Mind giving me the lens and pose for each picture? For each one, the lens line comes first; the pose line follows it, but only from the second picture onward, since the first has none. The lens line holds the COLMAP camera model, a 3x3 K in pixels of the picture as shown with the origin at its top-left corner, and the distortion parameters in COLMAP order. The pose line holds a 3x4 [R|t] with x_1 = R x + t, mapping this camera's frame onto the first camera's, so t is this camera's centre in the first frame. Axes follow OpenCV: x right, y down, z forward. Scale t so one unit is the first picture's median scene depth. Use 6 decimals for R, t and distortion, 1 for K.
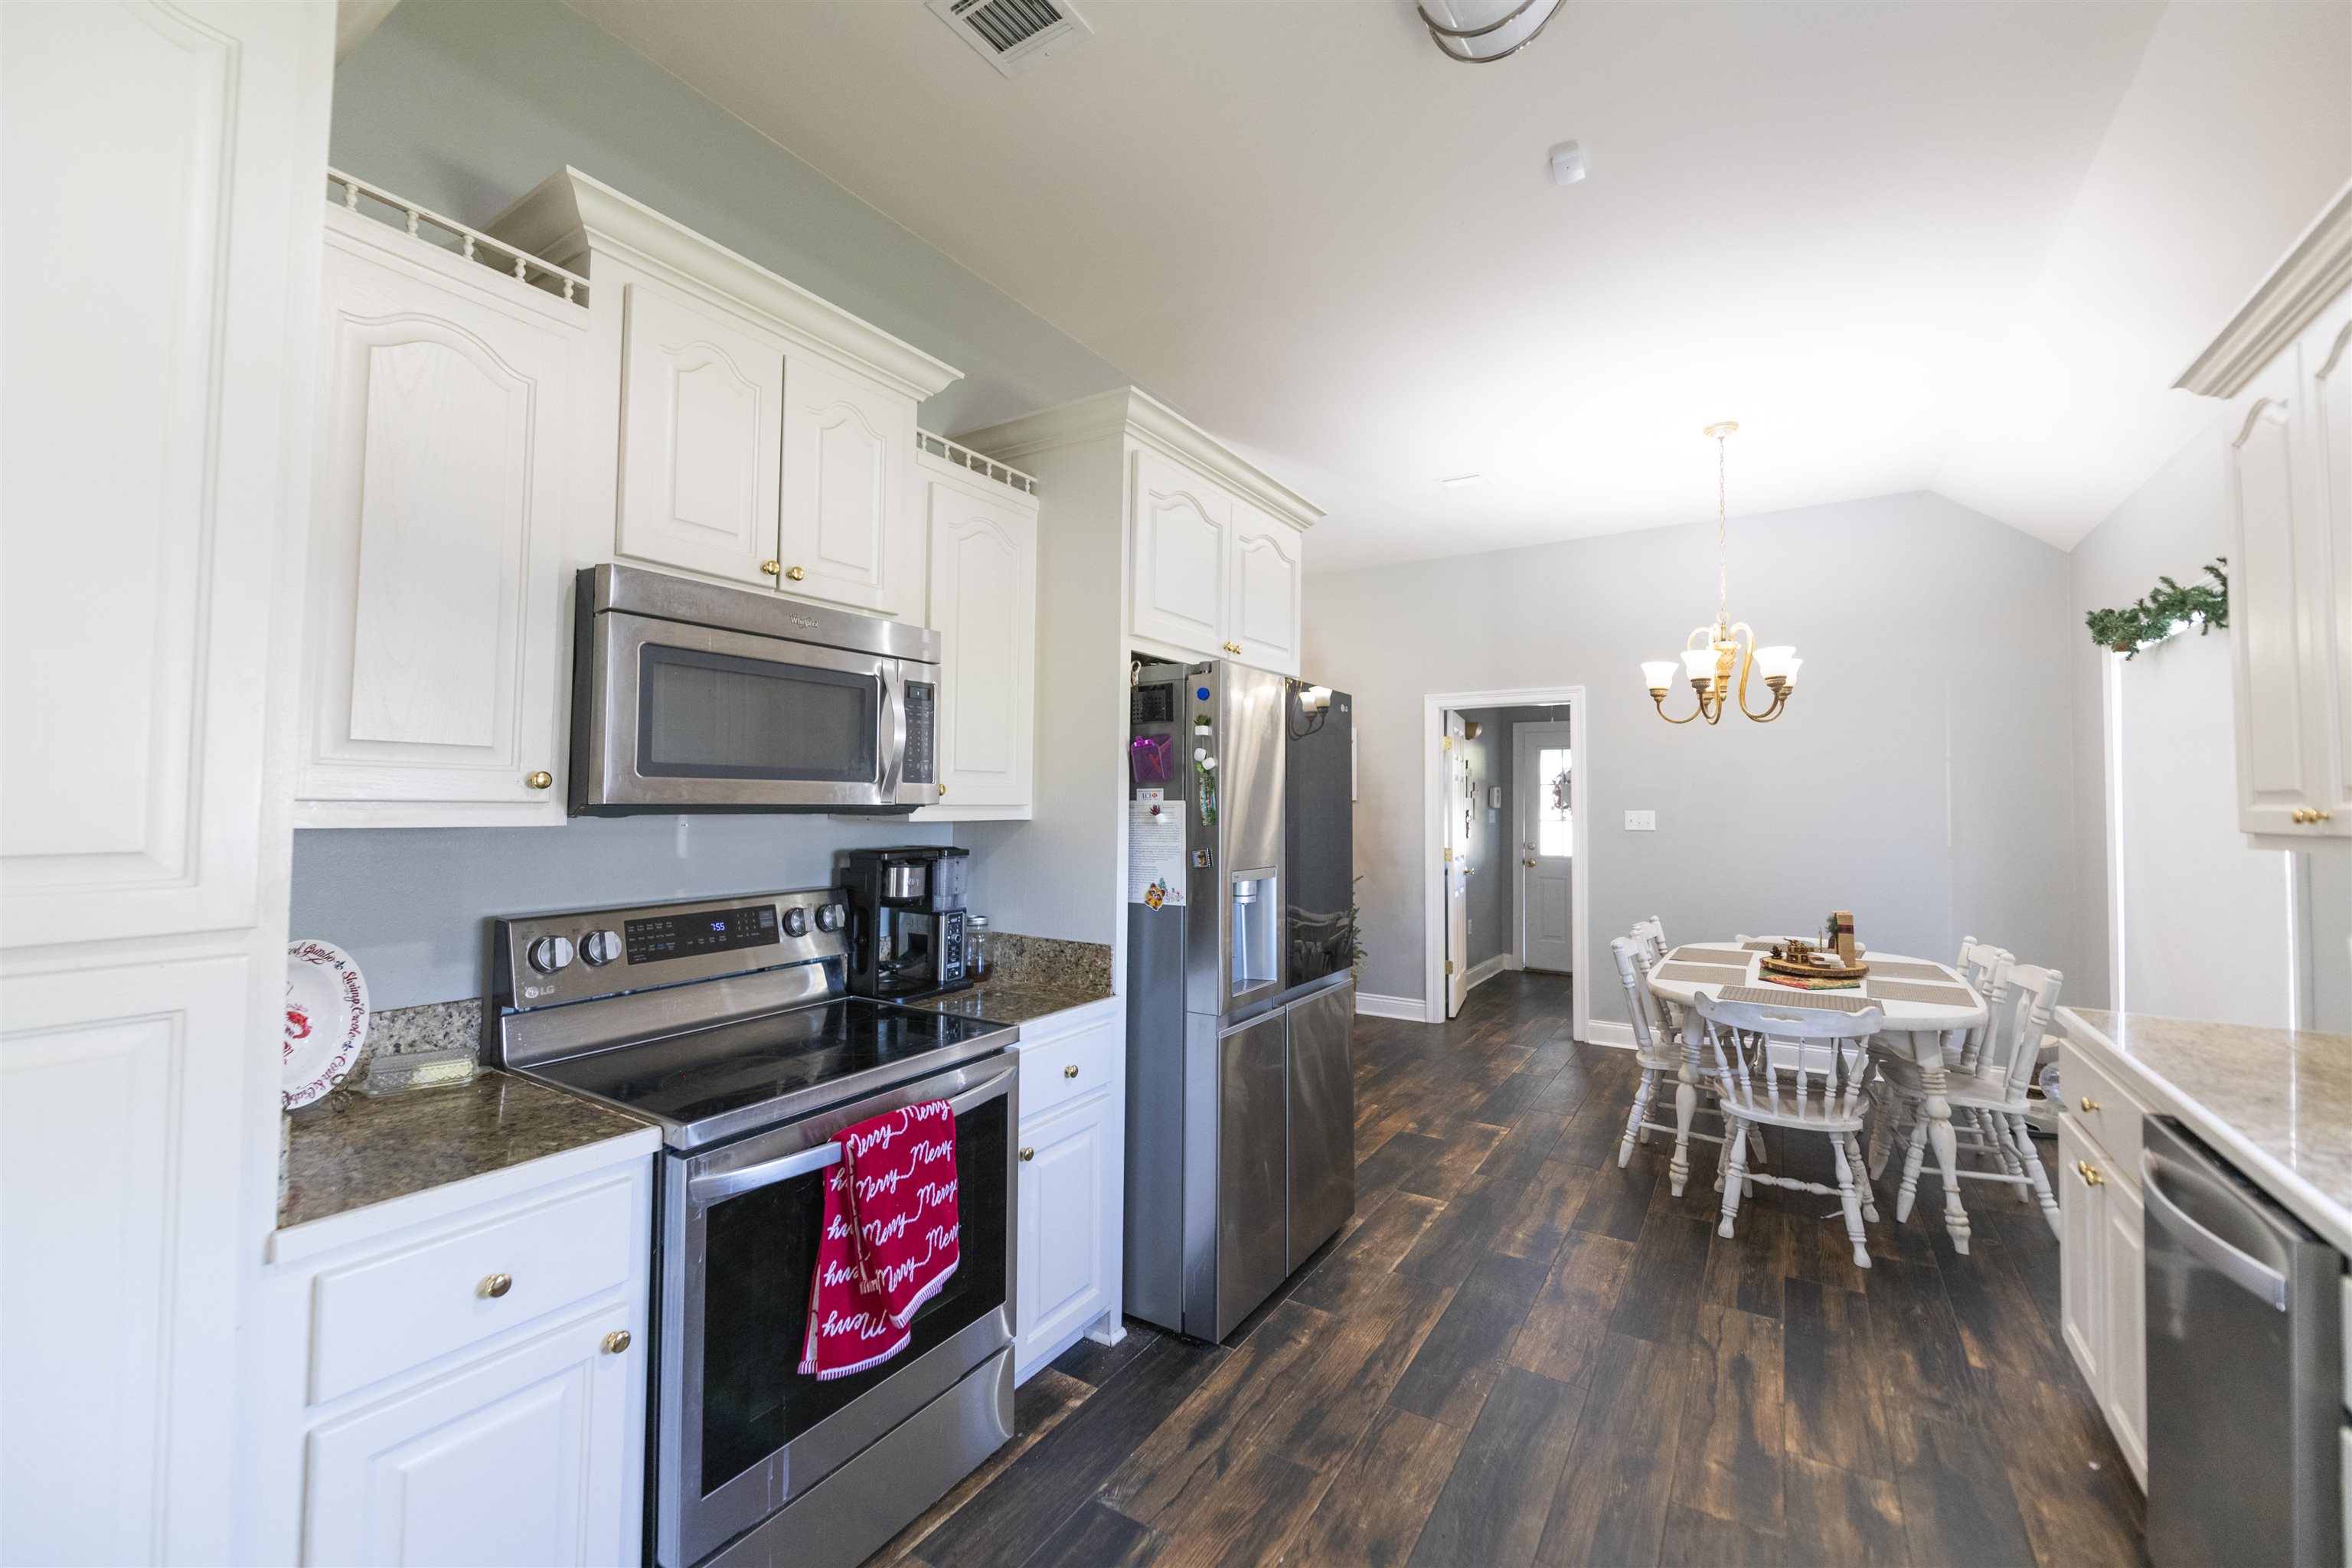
lens RADIAL K [[943.1, 0, 1162.0], [0, 943.1, 783.6], [0, 0, 1]] dist [0.003182, -0.000596]
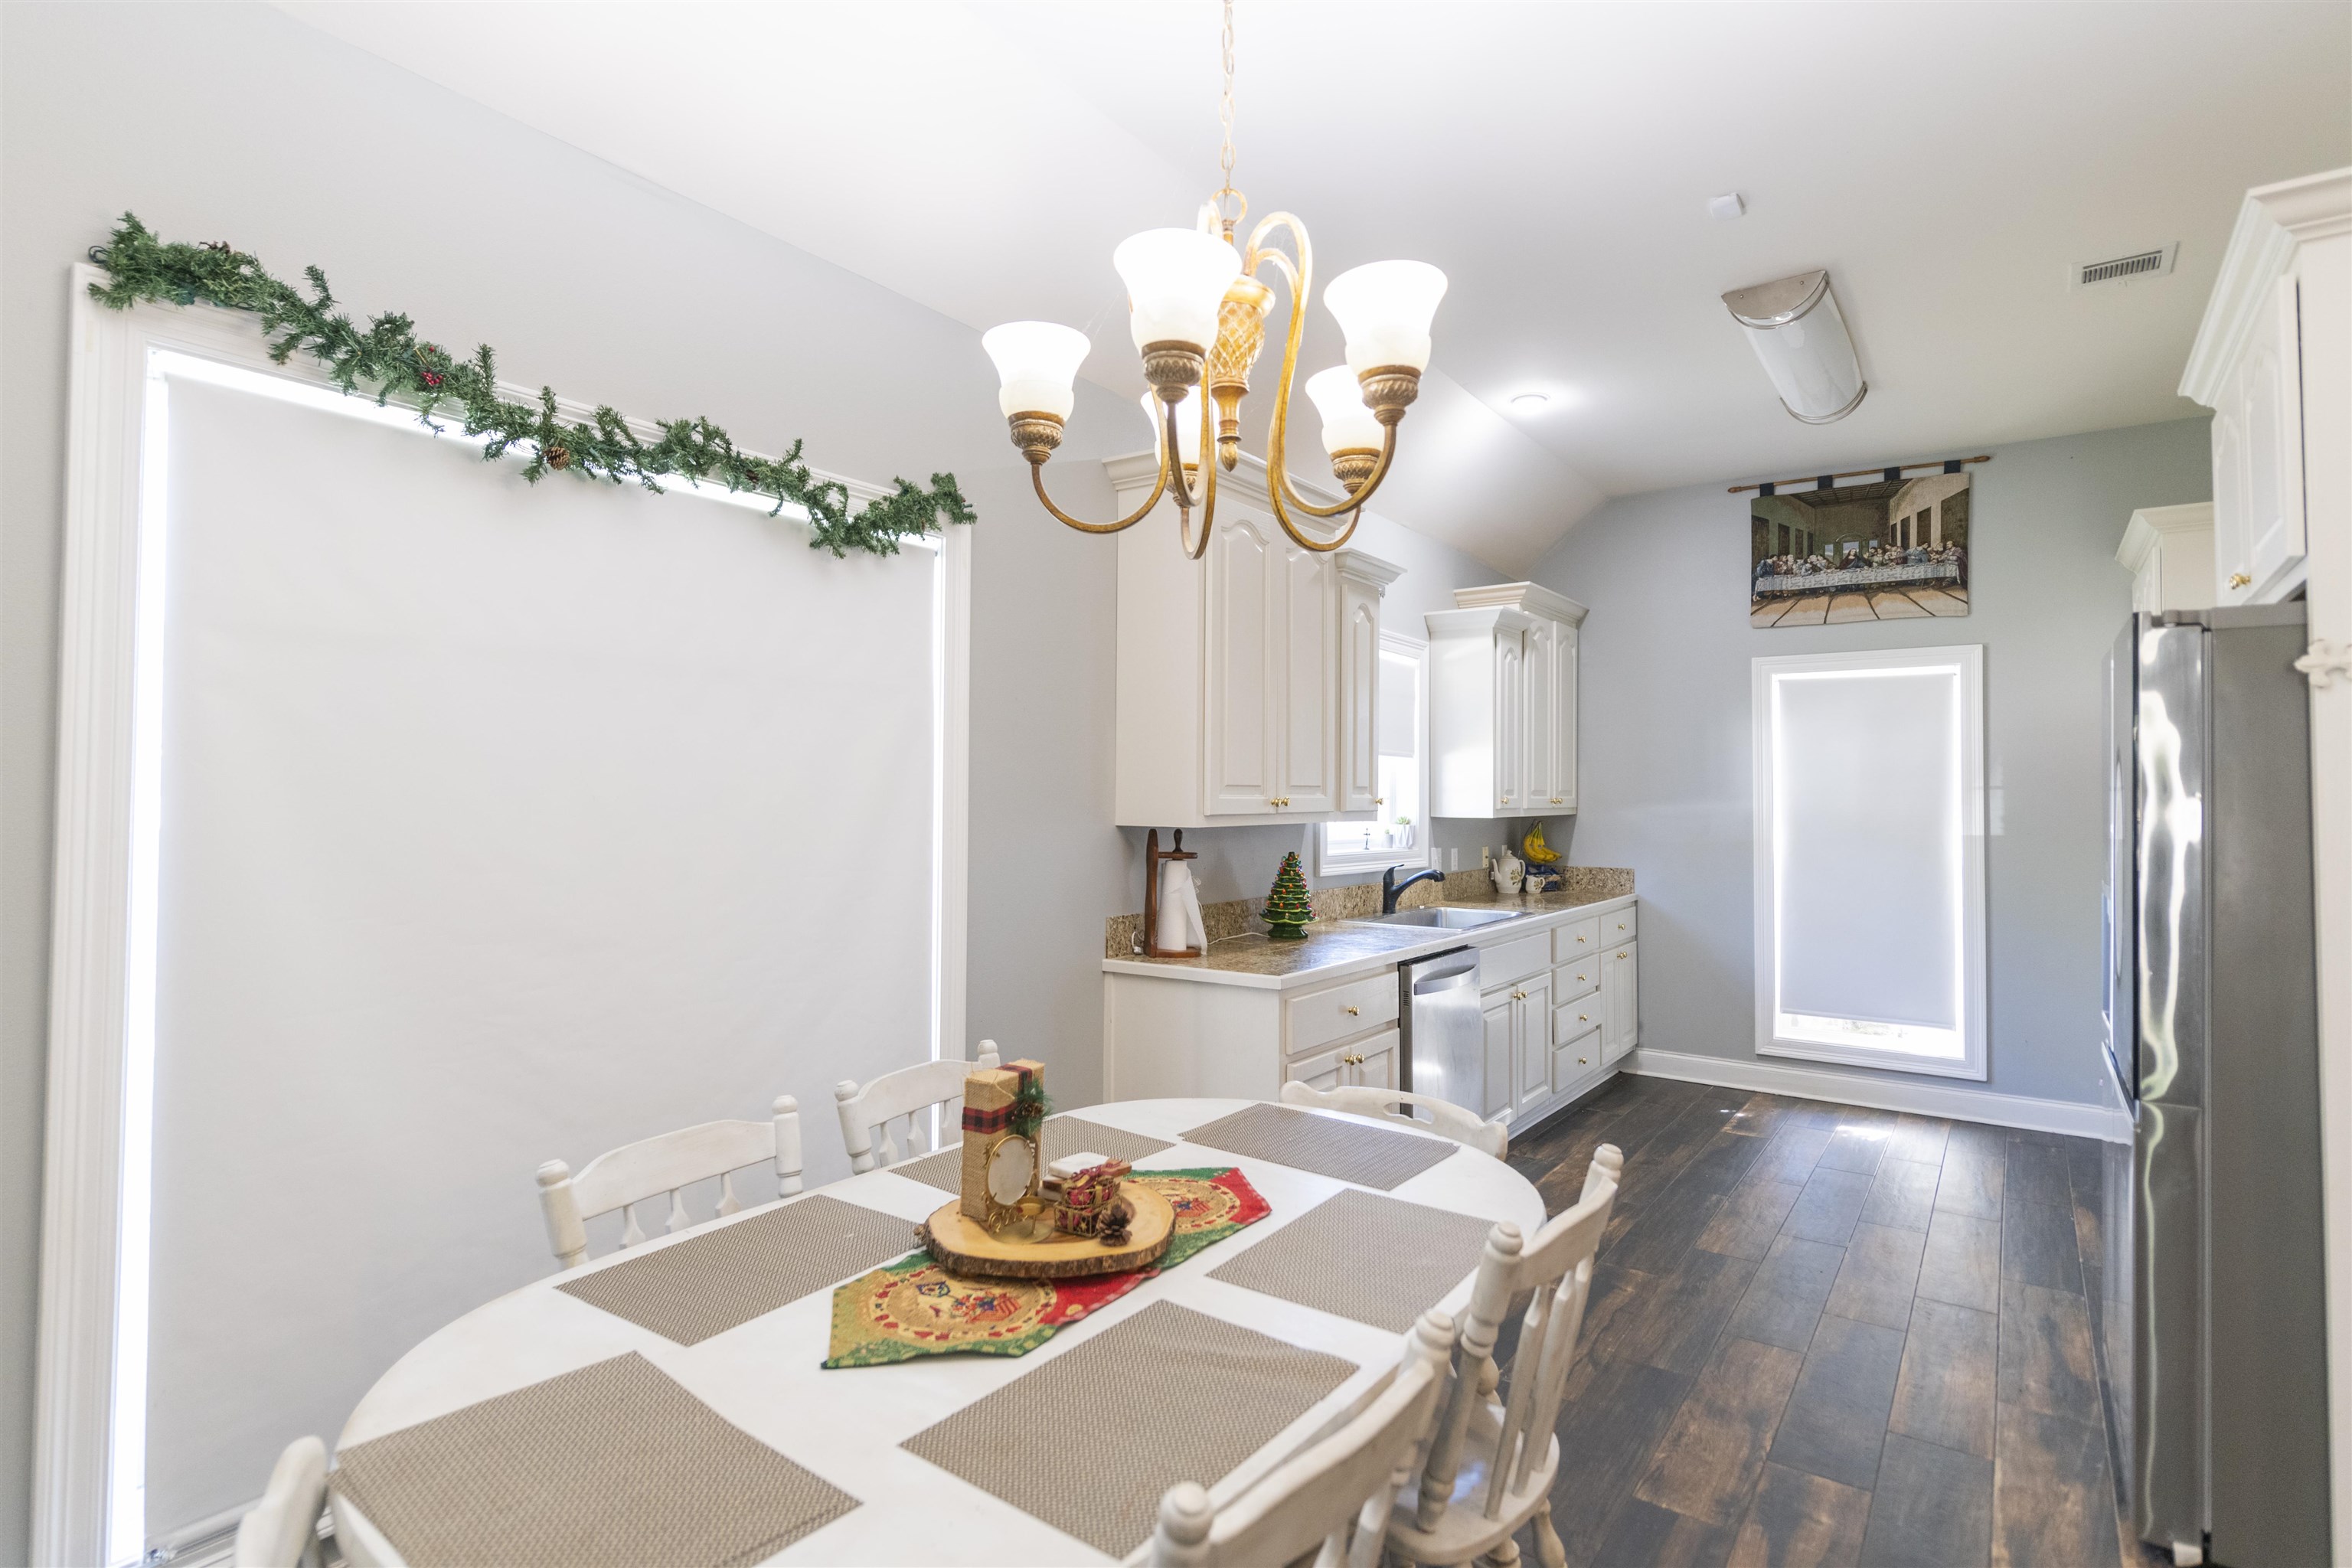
lens RADIAL K [[1161.0, 0, 1174.4], [0, 1161.0, 766.4], [0, 0, 1]] dist [-0.003253, -0.001165]
pose [[-0.999015, -0.013082, 0.042391, 0.872573], [-0.015069, 0.998786, -0.046904, 0.050026], [-0.041726, -0.047497, -0.997999, 2.018551]]
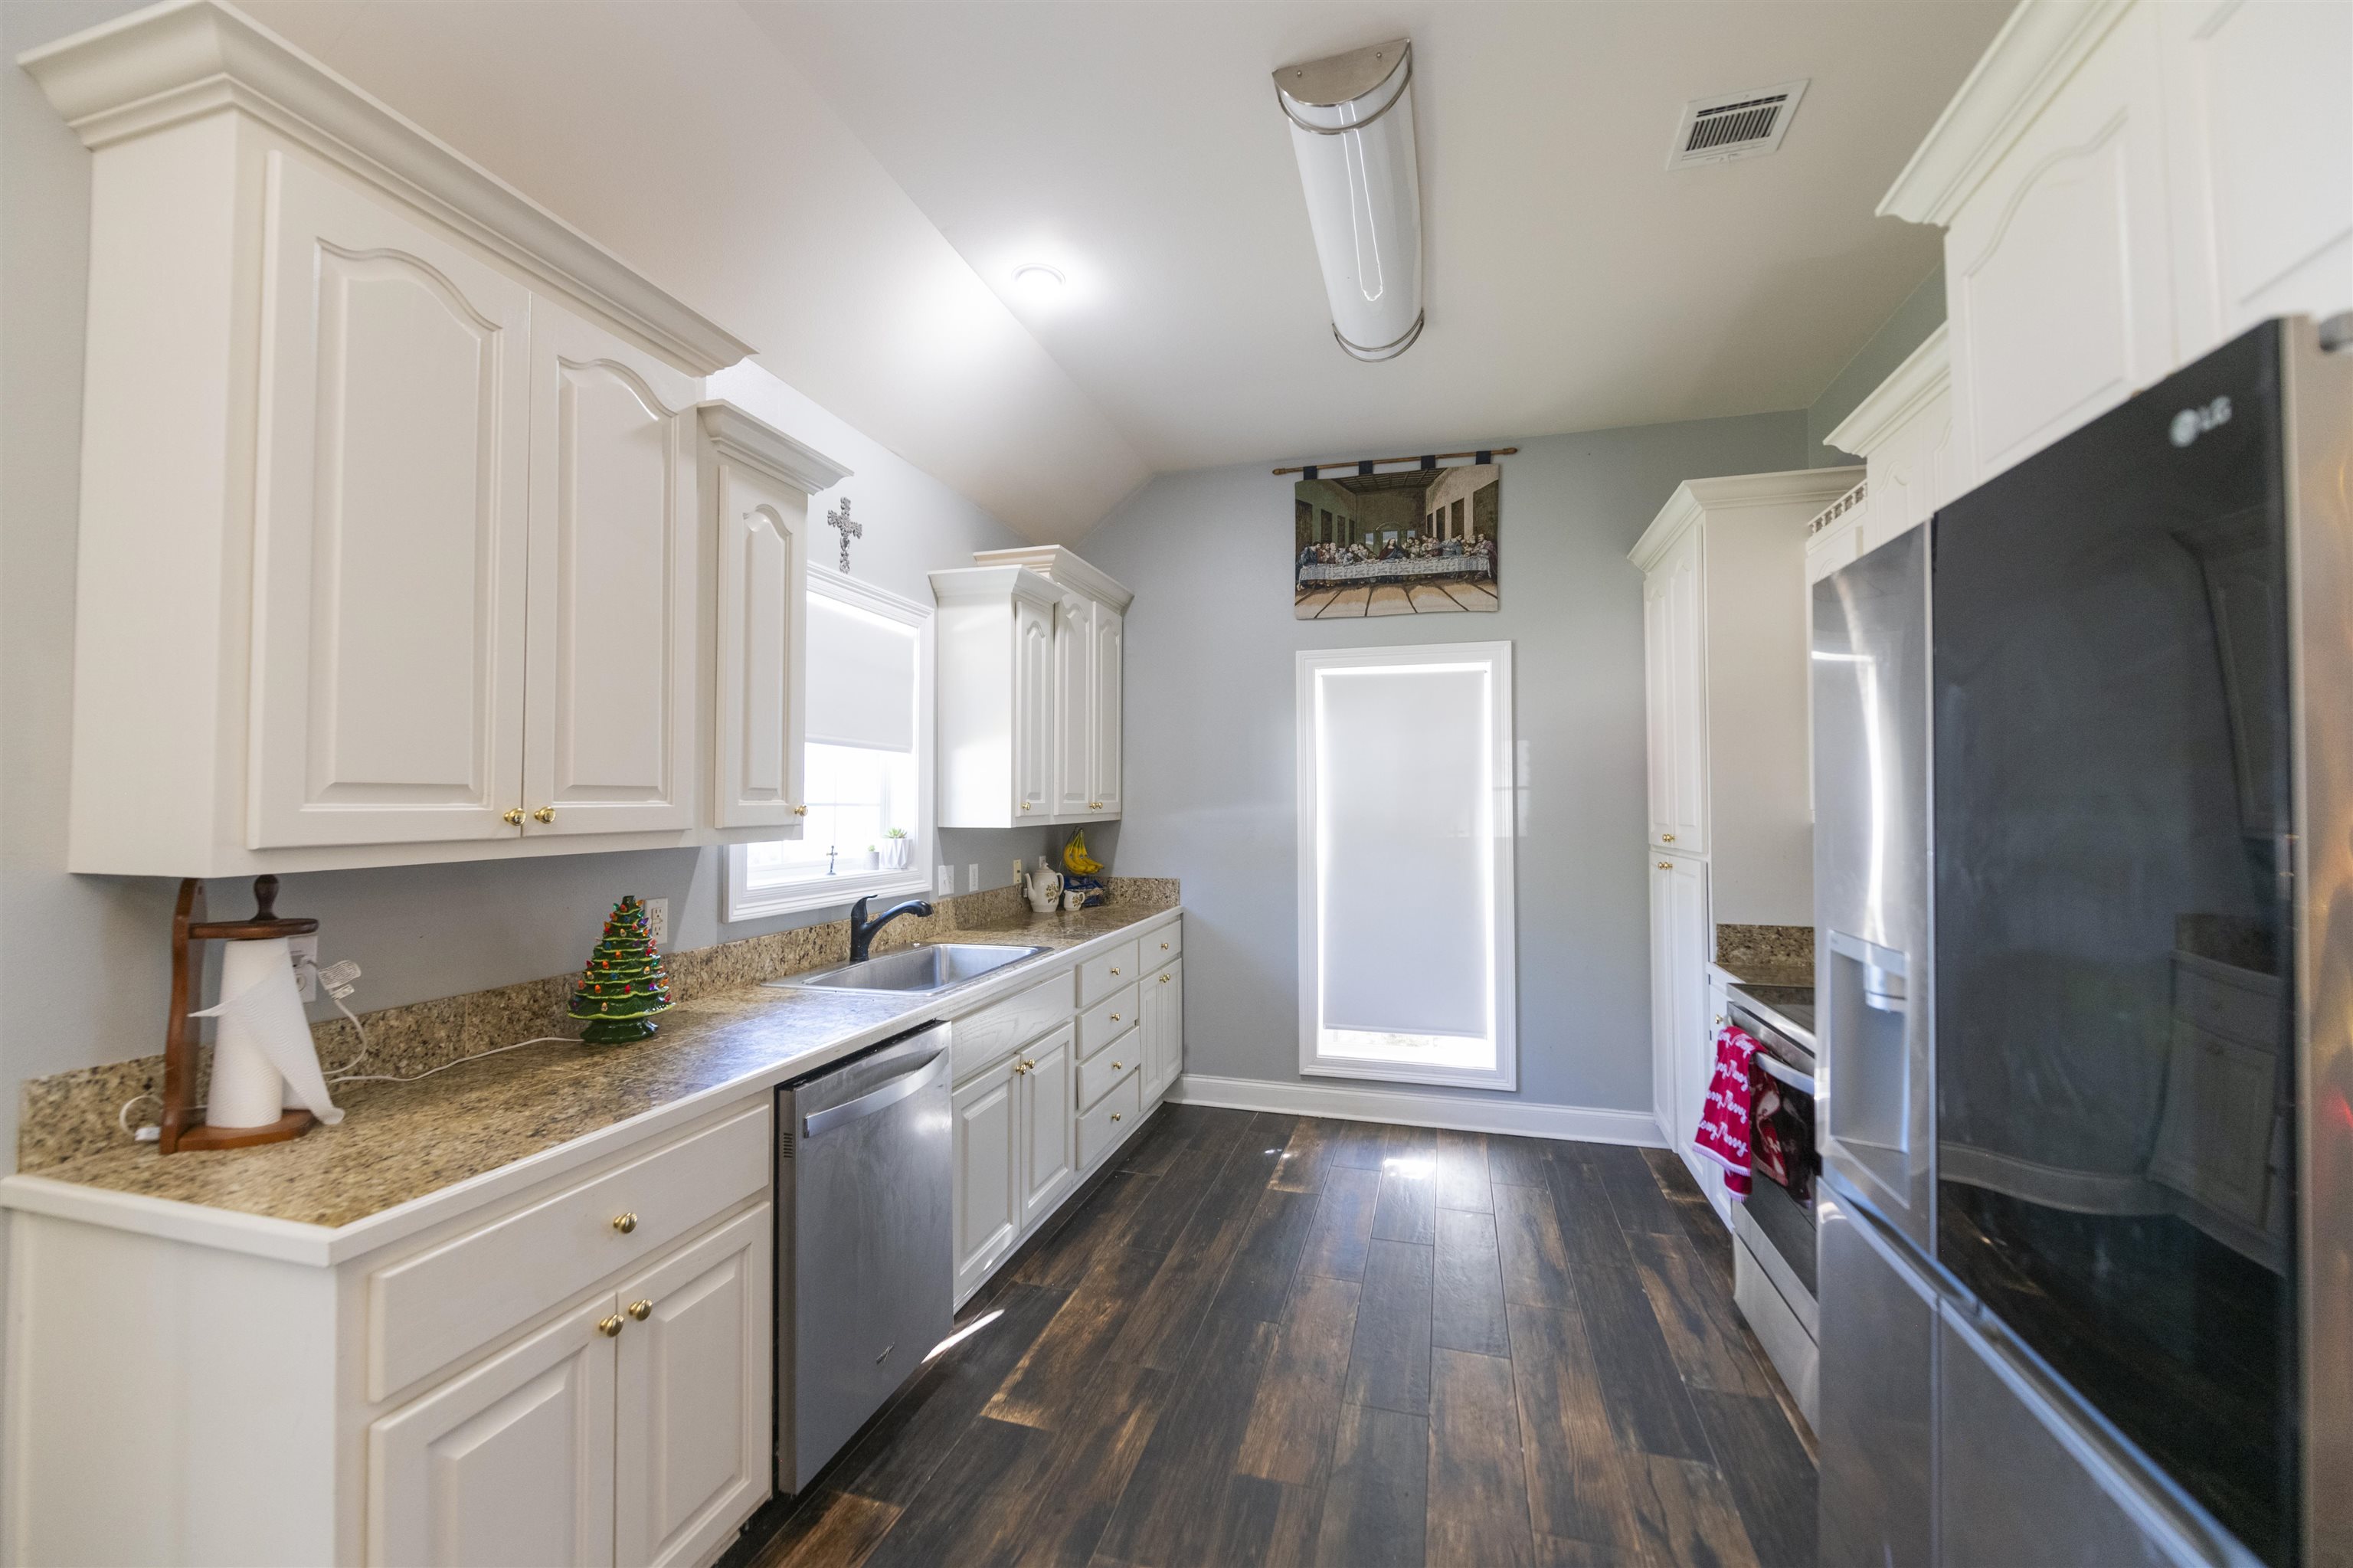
lens RADIAL K [[943.5, 0, 1170.0], [0, 943.5, 774.4], [0, 0, 1]] dist [0.003182, -0.000596]
pose [[-0.954802, -0.014210, -0.296902, 0.584283], [0.001140, 0.998674, -0.051462, 0.030174], [0.297240, -0.049475, -0.953520, 1.312519]]
